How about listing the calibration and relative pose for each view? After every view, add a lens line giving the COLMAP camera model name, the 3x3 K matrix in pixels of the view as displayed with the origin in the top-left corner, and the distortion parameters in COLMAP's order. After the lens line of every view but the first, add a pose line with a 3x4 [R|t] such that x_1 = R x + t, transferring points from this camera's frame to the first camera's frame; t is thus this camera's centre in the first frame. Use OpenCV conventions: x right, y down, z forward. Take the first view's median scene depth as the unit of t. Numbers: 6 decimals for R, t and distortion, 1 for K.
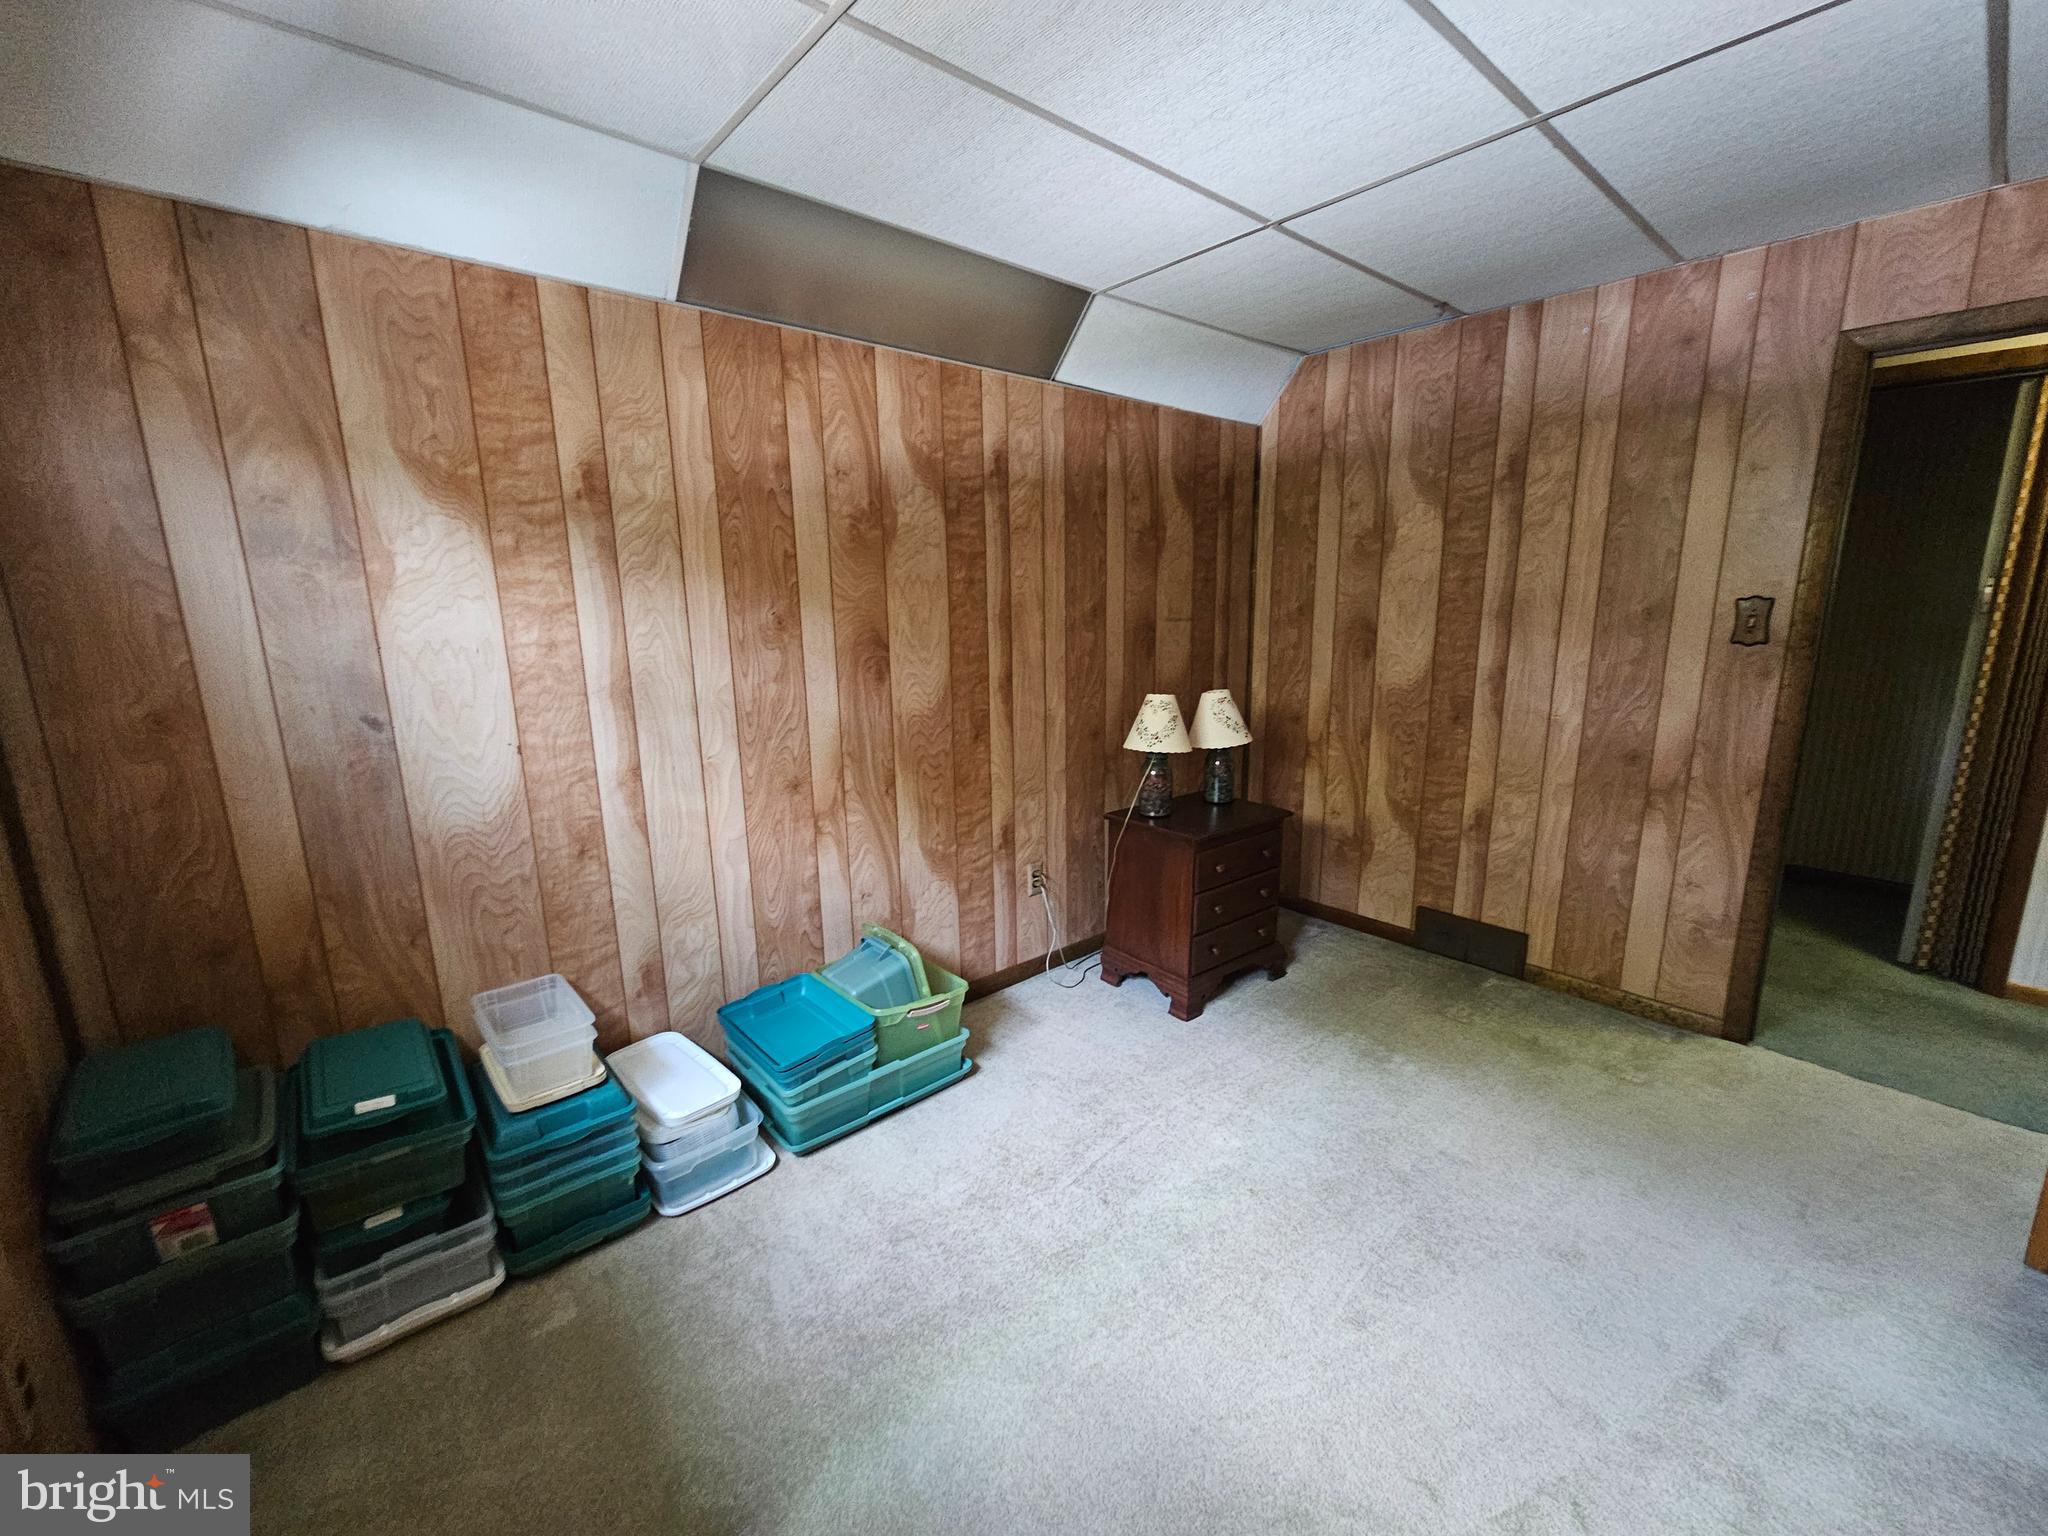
lens RADIAL K [[840.4, 0, 1029.7], [0, 840.4, 769.4], [0, 0, 1]] dist [-0.000103, 0.001711]
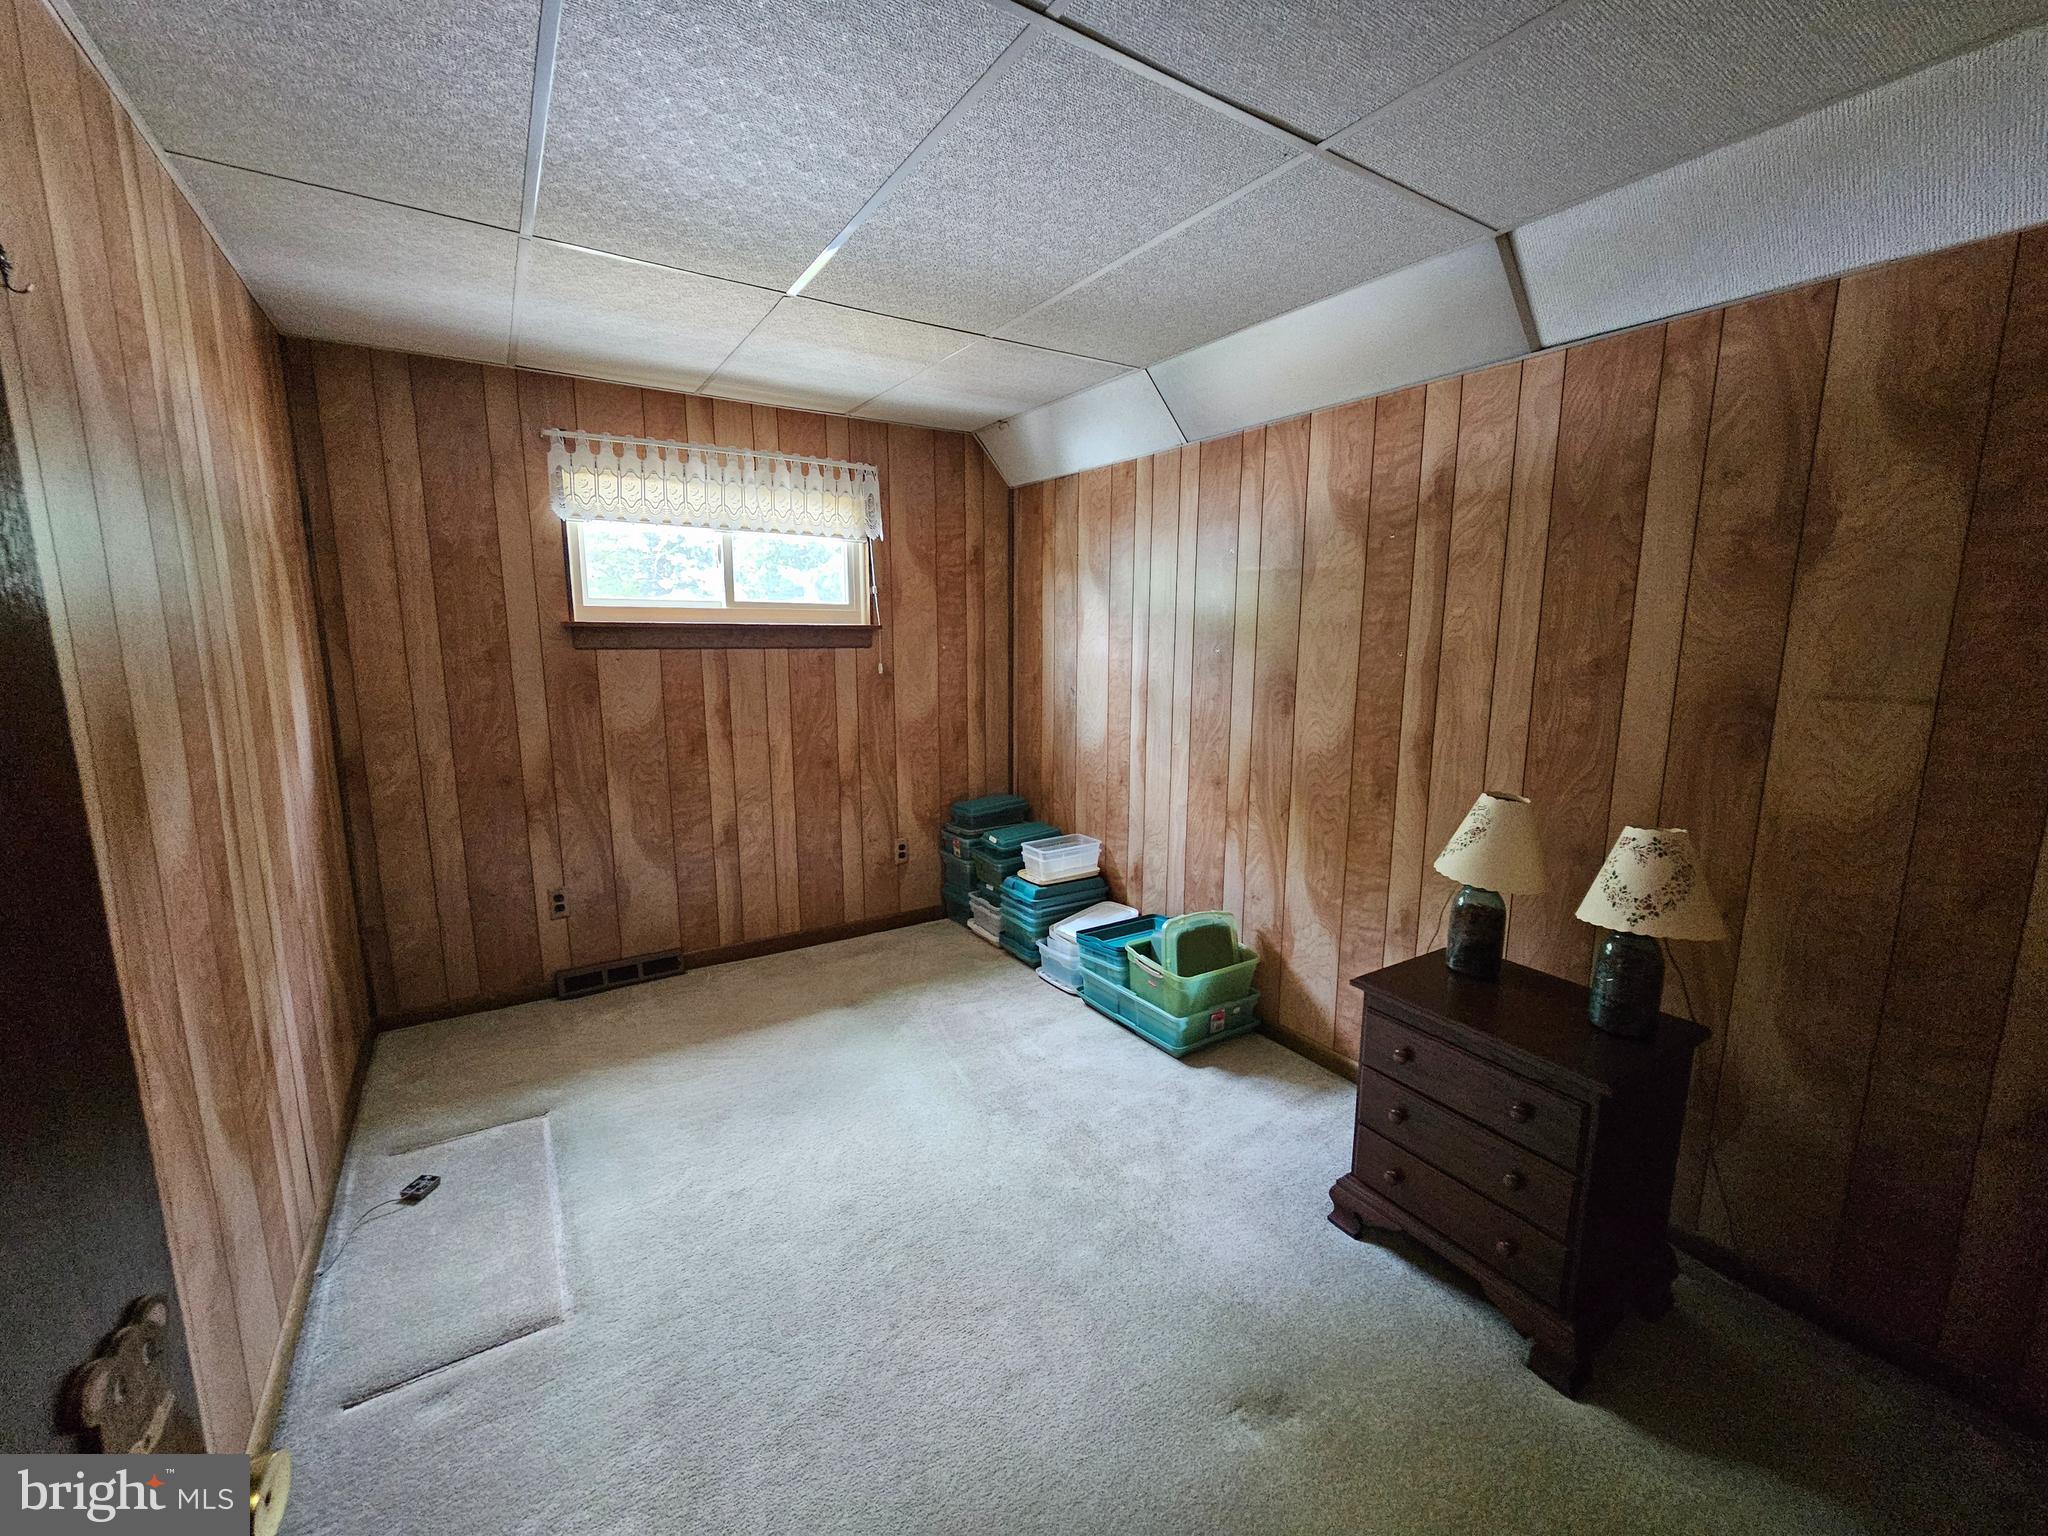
lens RADIAL K [[840.4, 0, 1027.7], [0, 840.4, 769.8], [0, 0, 1]] dist [-0.000103, 0.001711]
pose [[-0.140519, 0.171201, -0.975164, 0.925280], [-0.204676, 0.958637, 0.197793, -0.177528], [0.968691, 0.227386, -0.099666, 0.773413]]
